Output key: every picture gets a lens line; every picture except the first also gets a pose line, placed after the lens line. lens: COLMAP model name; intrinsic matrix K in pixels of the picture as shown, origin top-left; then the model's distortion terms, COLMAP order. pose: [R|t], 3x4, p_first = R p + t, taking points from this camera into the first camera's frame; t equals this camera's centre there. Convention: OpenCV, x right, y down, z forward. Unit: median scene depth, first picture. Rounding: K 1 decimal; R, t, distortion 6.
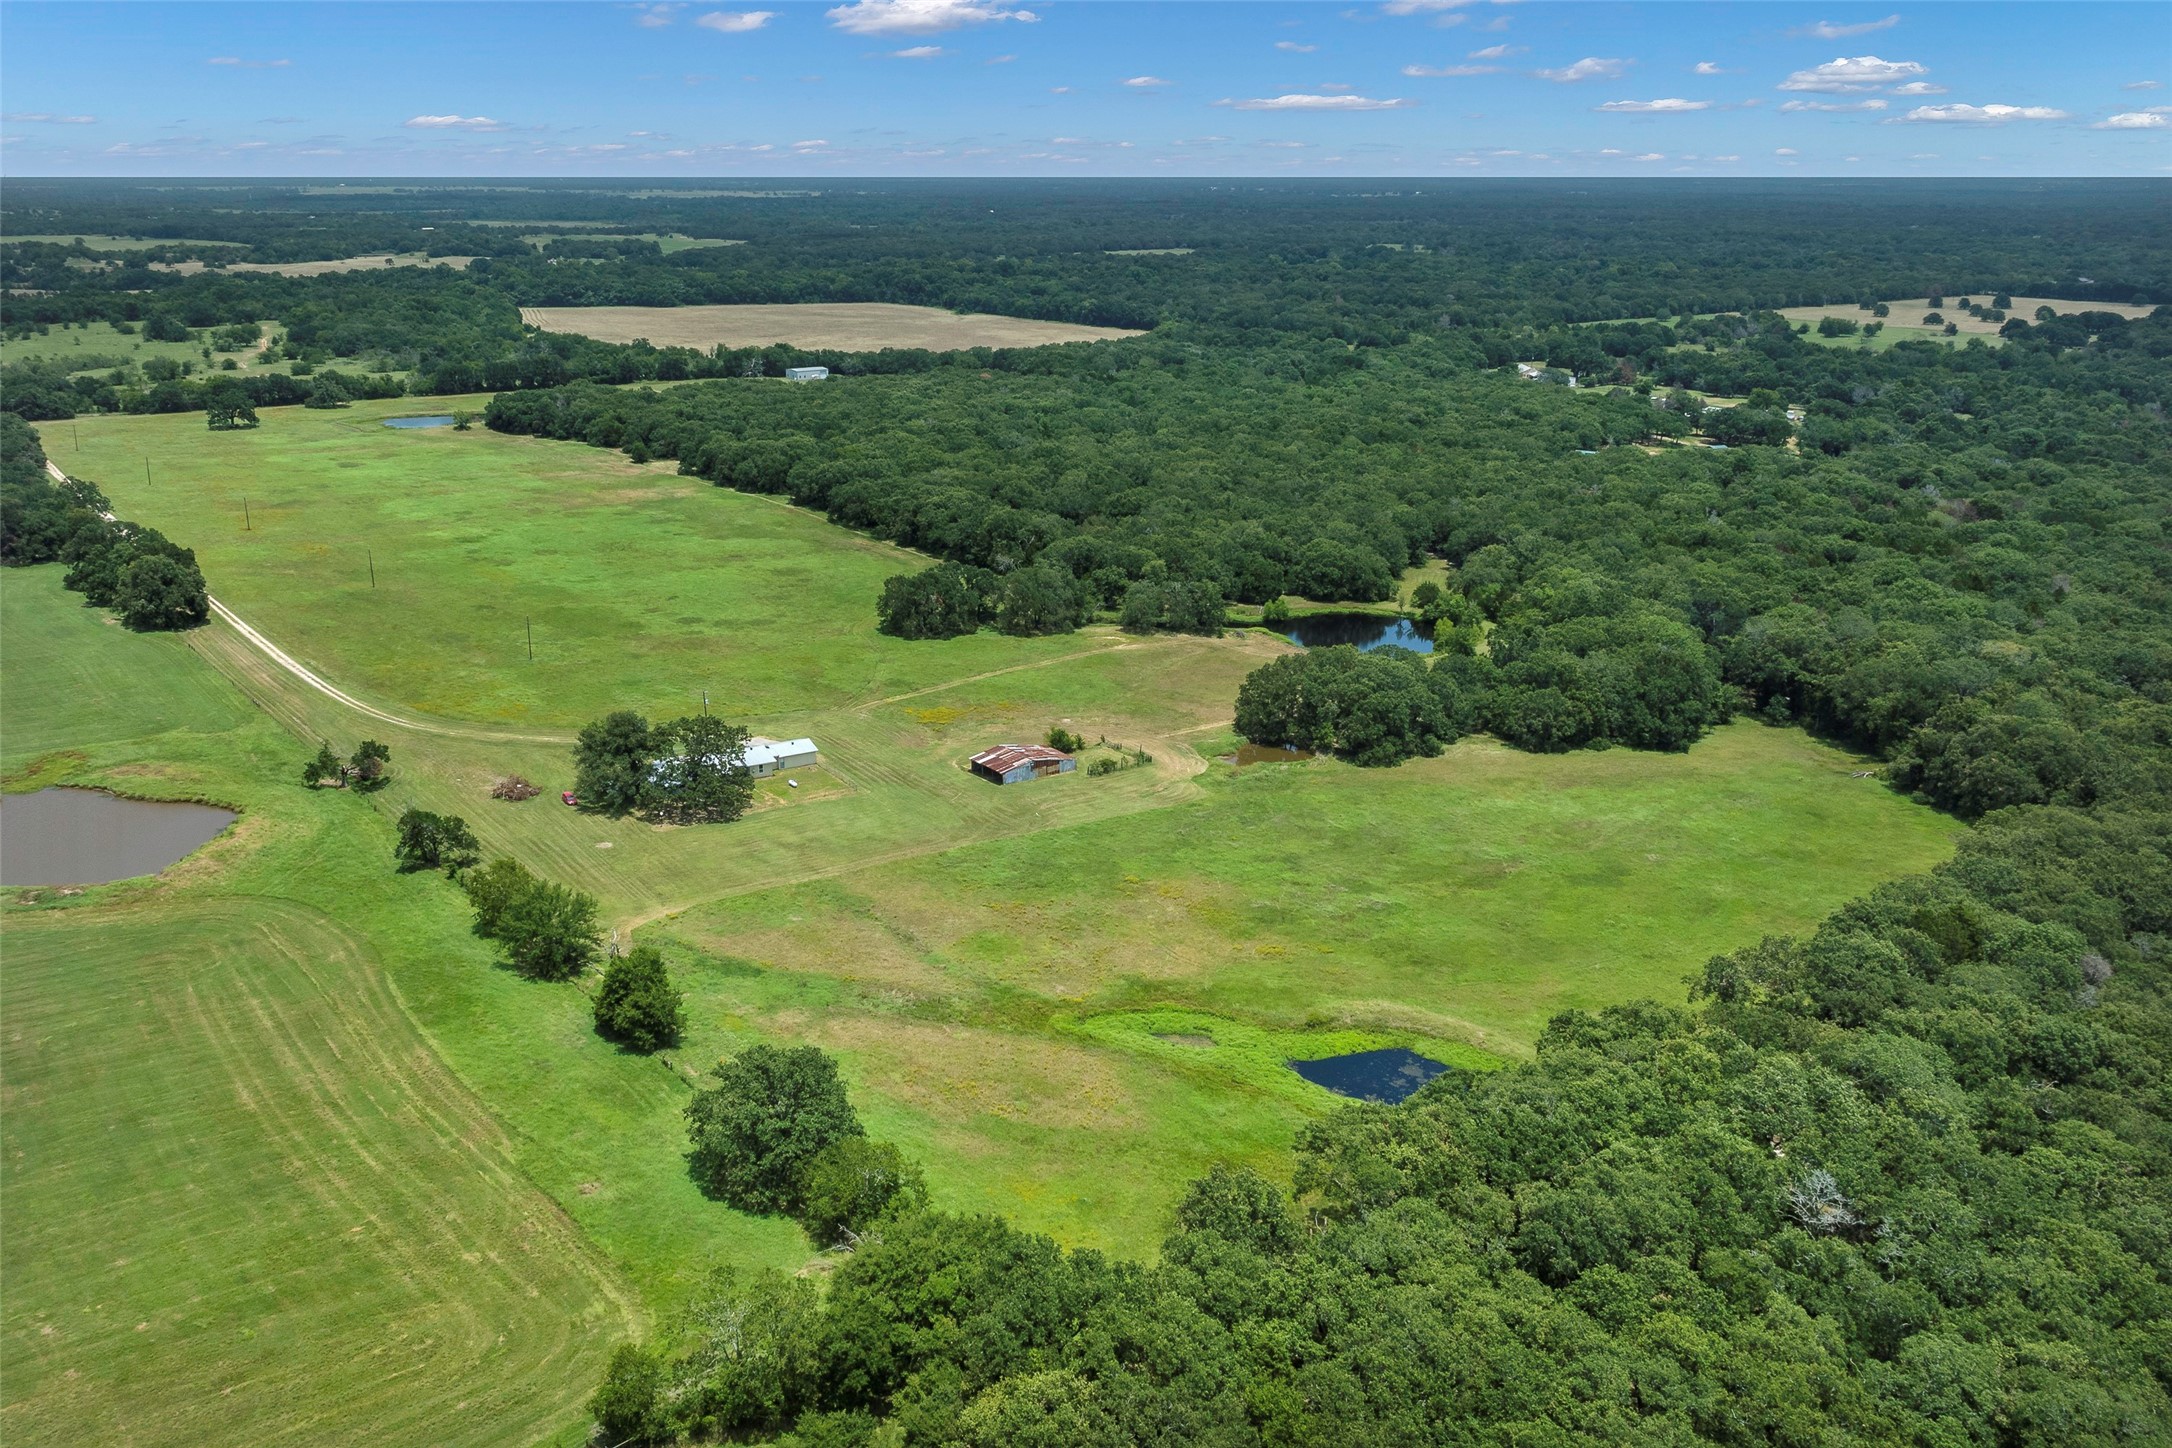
lens RADIAL K [[1875.0, 0, 1086.0], [0, 1875.0, 724.0], [0, 0, 1]] dist [-0.016097, -0.008230]
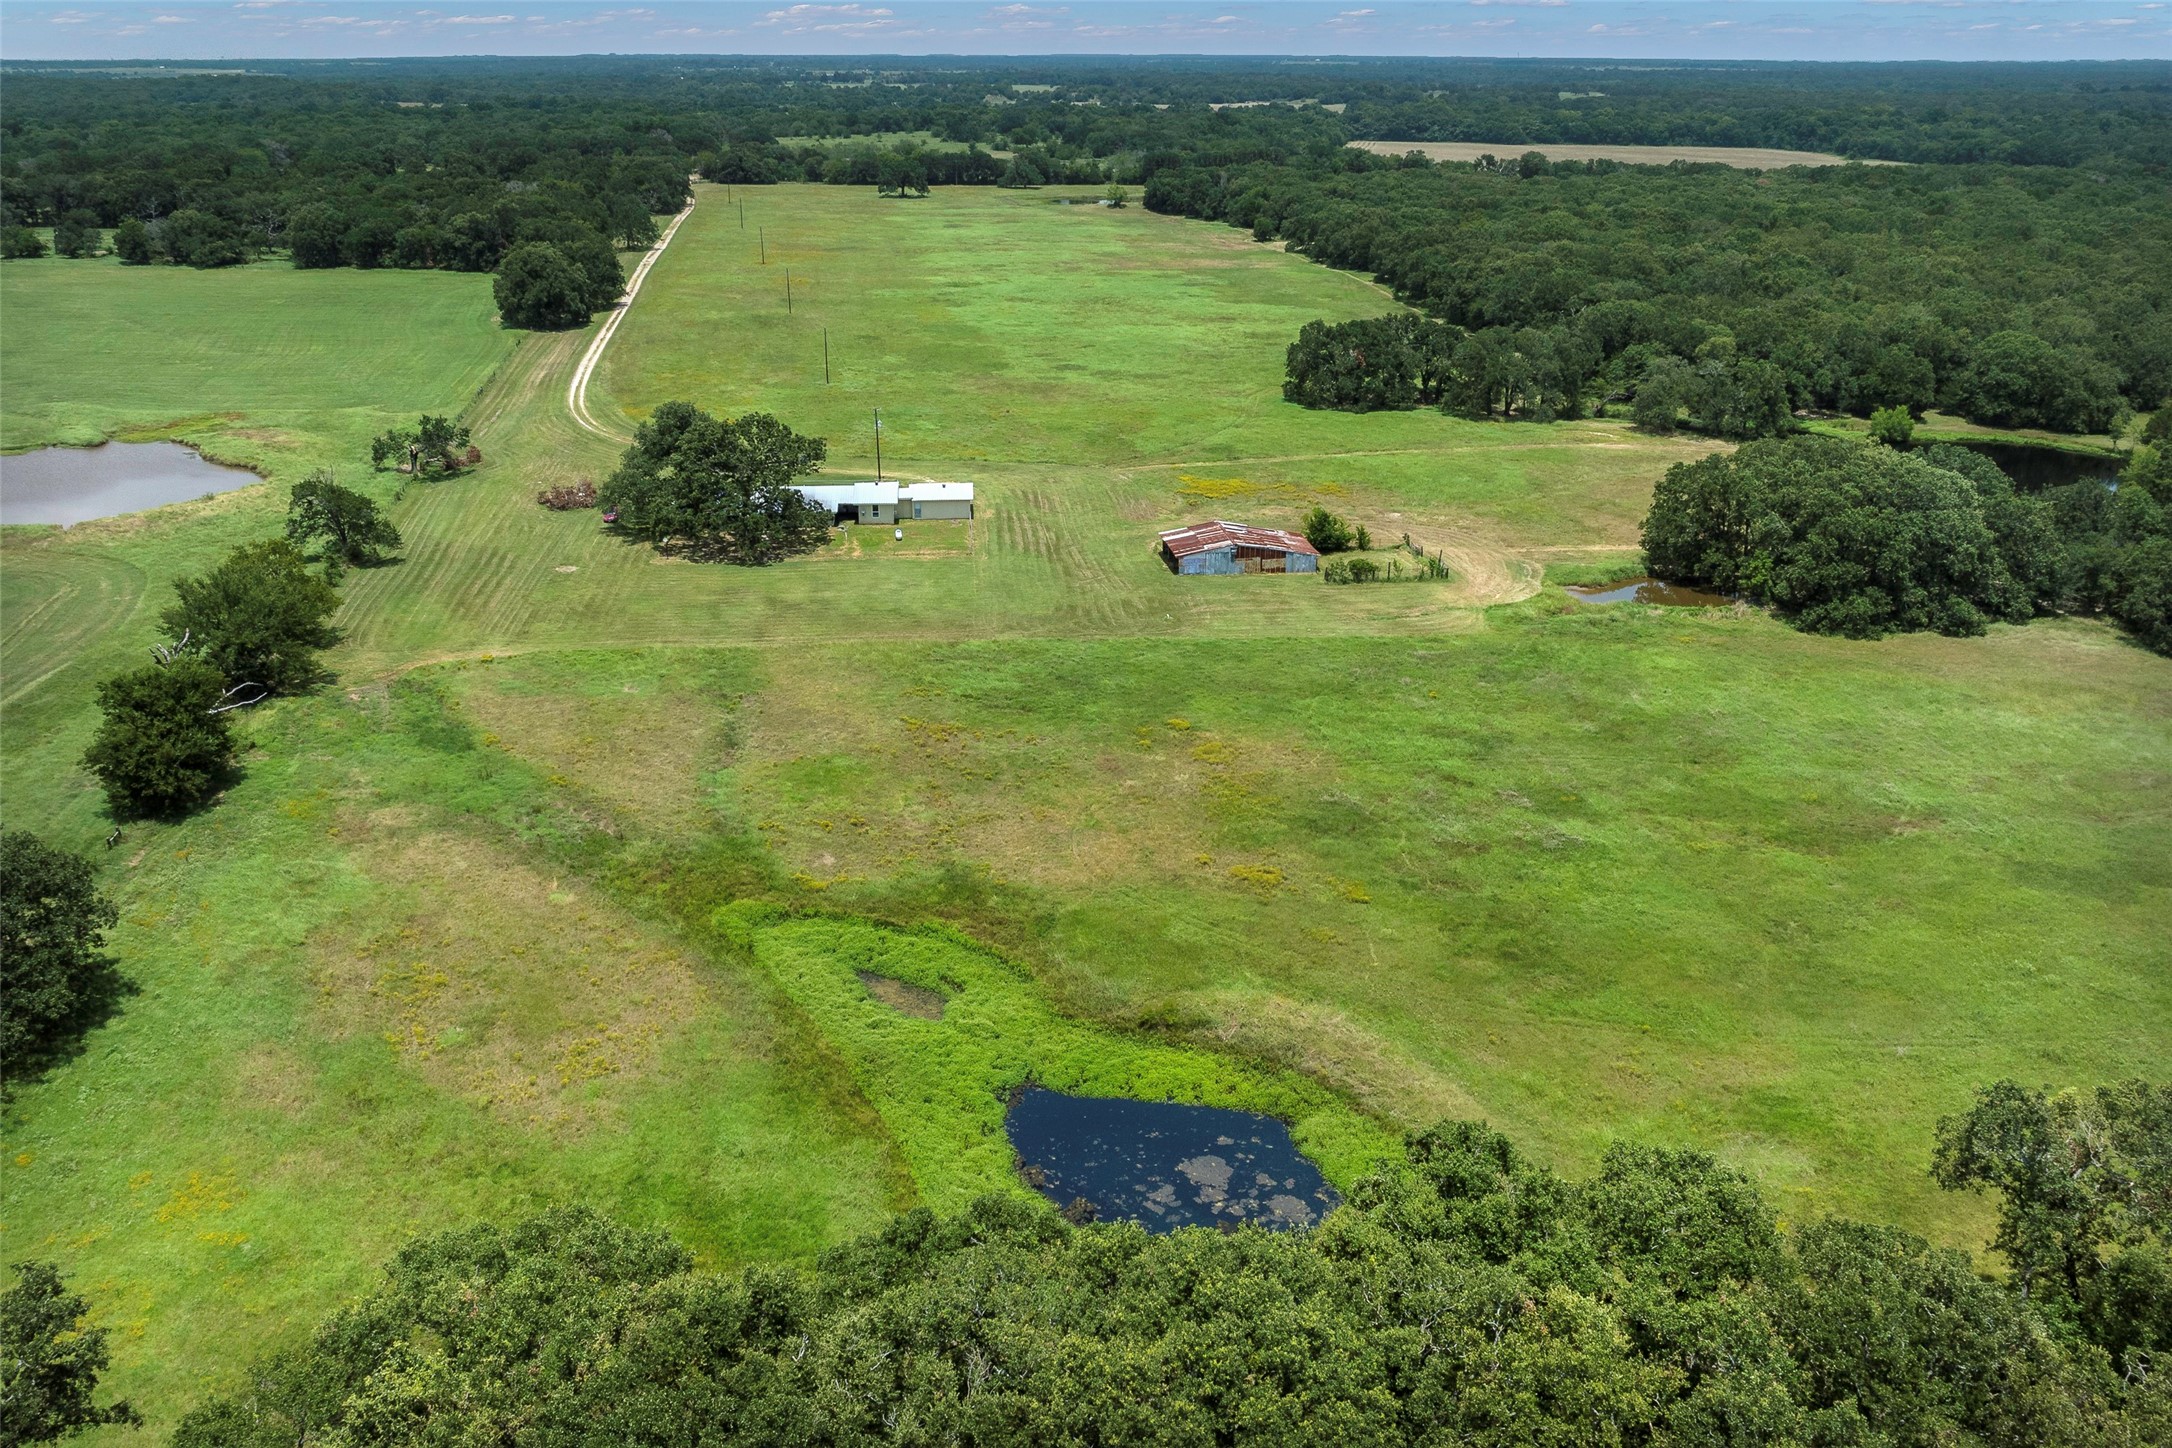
lens RADIAL K [[1875.0, 0, 1086.0], [0, 1875.0, 724.0], [0, 0, 1]] dist [-0.016097, -0.008230]
pose [[0.879193, 0.156239, -0.450122, 0.206480], [-0.131862, 0.987596, 0.085241, 0.029476], [0.457857, -0.015589, 0.888889, 0.371892]]
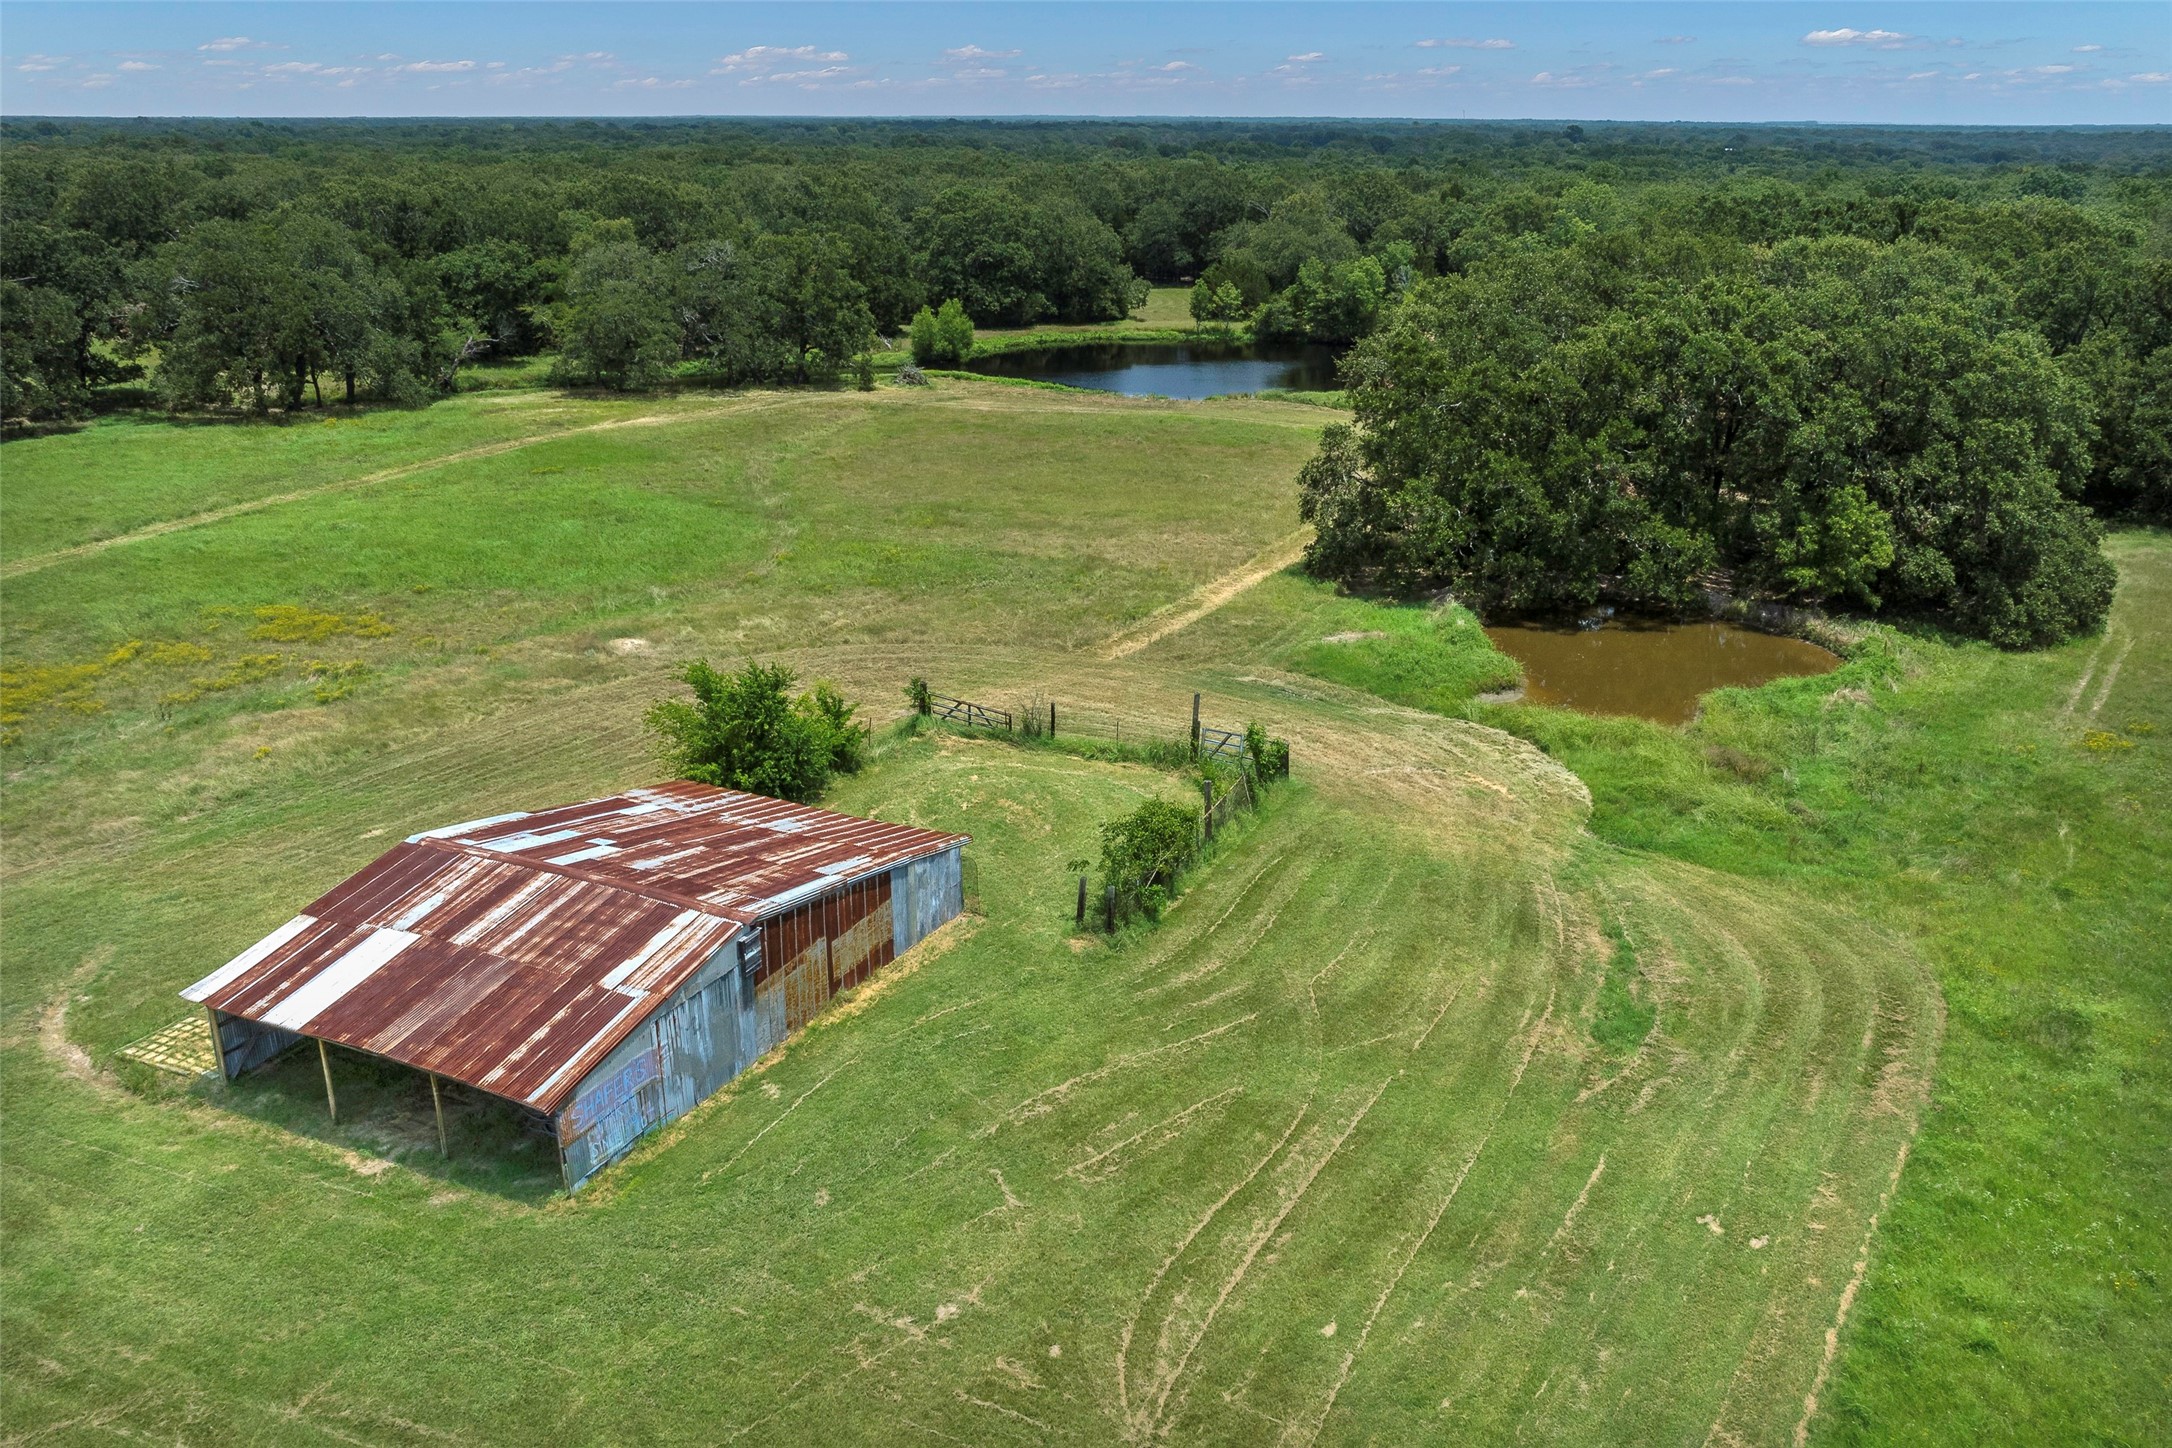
lens RADIAL K [[1875.0, 0, 1086.0], [0, 1875.0, 724.0], [0, 0, 1]] dist [-0.016097, -0.008230]
pose [[0.900535, -0.145319, 0.409779, -0.052620], [0.134838, 0.989366, 0.054536, 0.002402], [-0.413346, 0.006142, 0.910553, 0.803965]]
